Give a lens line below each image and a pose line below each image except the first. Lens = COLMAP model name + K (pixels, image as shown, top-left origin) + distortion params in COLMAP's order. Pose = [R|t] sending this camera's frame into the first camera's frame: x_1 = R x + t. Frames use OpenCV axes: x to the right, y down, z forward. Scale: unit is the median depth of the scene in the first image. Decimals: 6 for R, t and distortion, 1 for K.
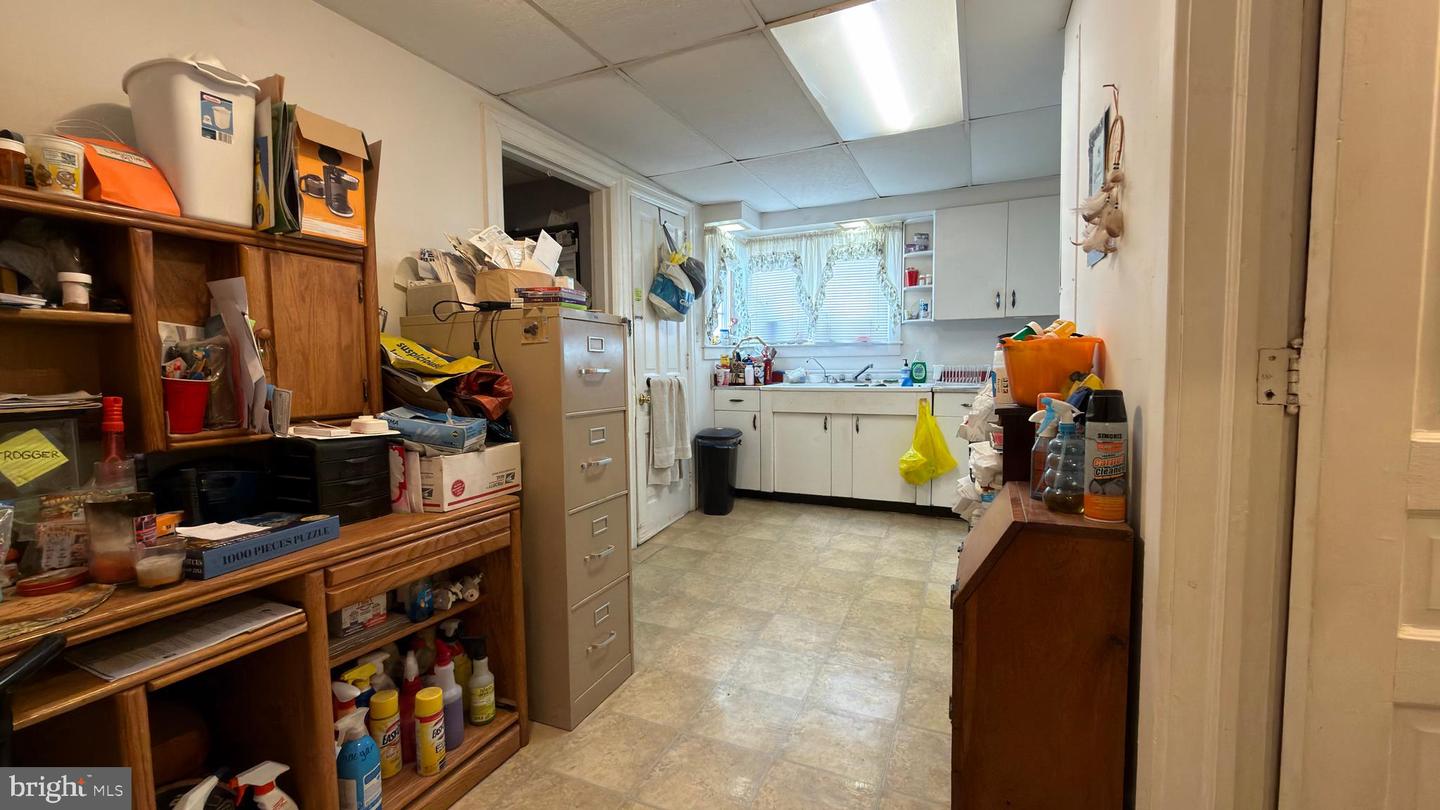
lens RADIAL K [[572.5, 0, 720.0], [0, 572.5, 405.0], [0, 0, 1]] dist [0.000088, 0.000007]
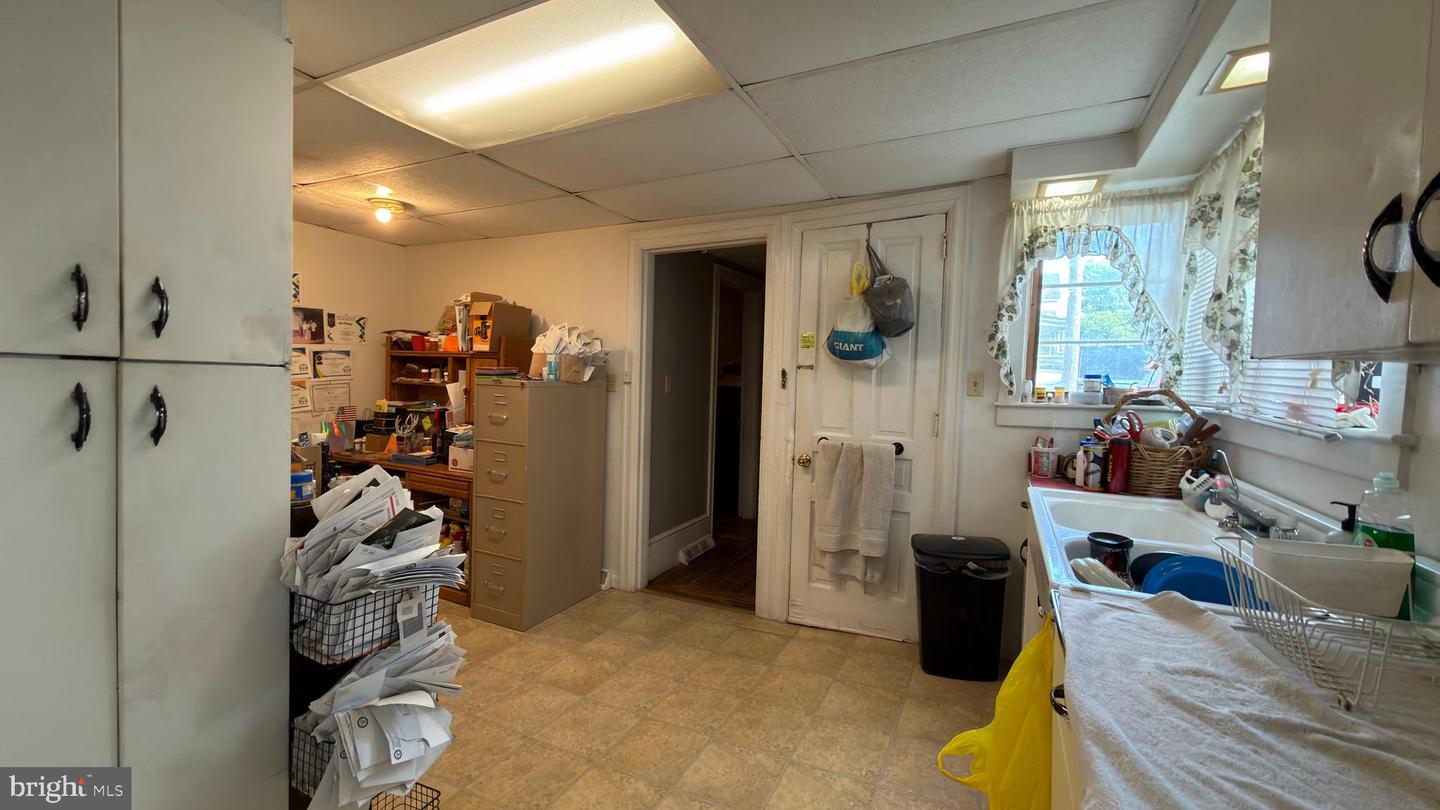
lens RADIAL K [[572.5, 0, 720.0], [0, 572.5, 405.0], [0, 0, 1]] dist [0.000088, 0.000007]
pose [[-0.029761, 0.068481, -0.997208, 0.841690], [-0.099960, 0.992445, 0.071137, -0.165103], [0.994546, 0.101798, -0.022691, 1.023203]]
